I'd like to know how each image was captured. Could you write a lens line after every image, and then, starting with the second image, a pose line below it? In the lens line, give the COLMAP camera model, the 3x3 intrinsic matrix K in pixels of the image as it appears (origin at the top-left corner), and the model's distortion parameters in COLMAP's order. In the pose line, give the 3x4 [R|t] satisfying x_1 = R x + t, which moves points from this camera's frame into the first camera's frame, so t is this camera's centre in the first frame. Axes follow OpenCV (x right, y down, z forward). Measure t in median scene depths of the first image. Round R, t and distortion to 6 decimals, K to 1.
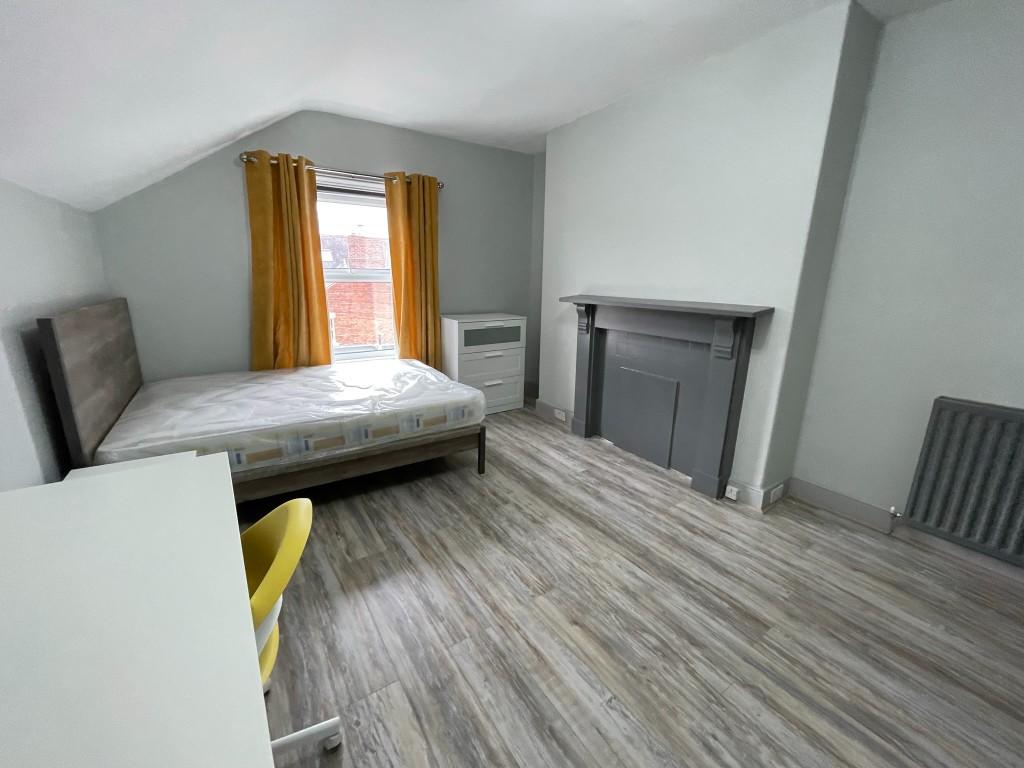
lens RADIAL K [[418.5, 0, 511.1], [0, 418.5, 381.5], [0, 0, 1]] dist [-0.001791, 0.000231]
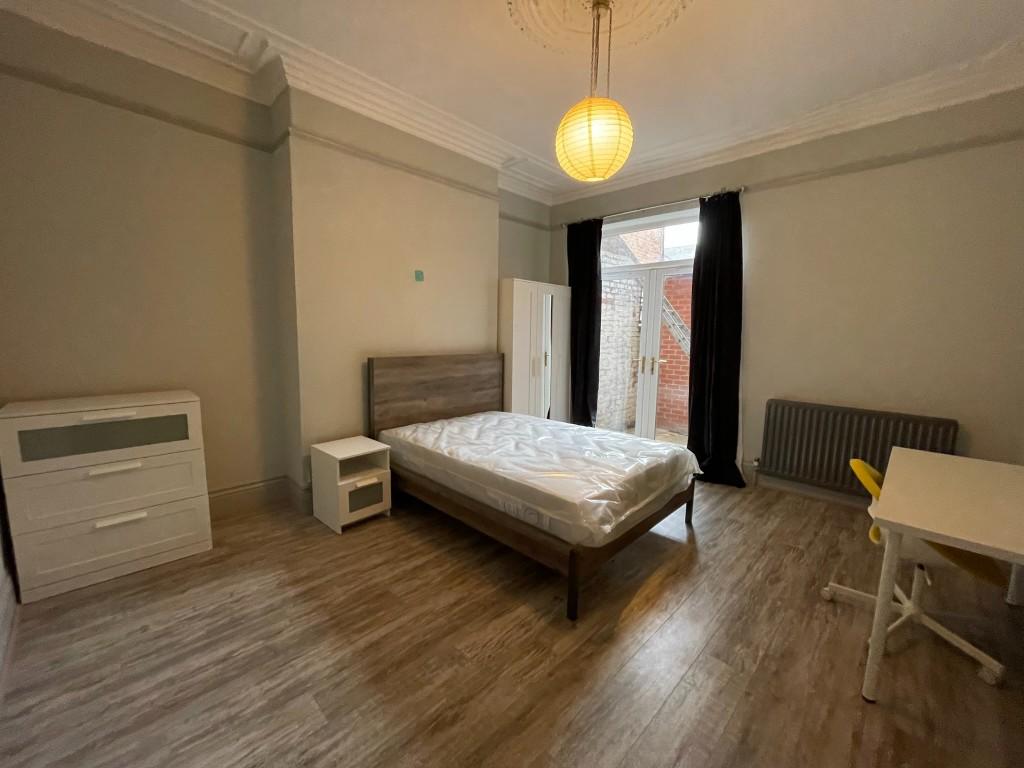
lens RADIAL K [[418.5, 0, 512.9], [0, 418.5, 386.9], [0, 0, 1]] dist [-0.001791, 0.000231]
pose [[-0.207732, -0.145021, 0.967376, -0.252265], [0.216794, 0.957530, 0.190099, -0.083511], [-0.953860, 0.249211, -0.167469, 0.371251]]
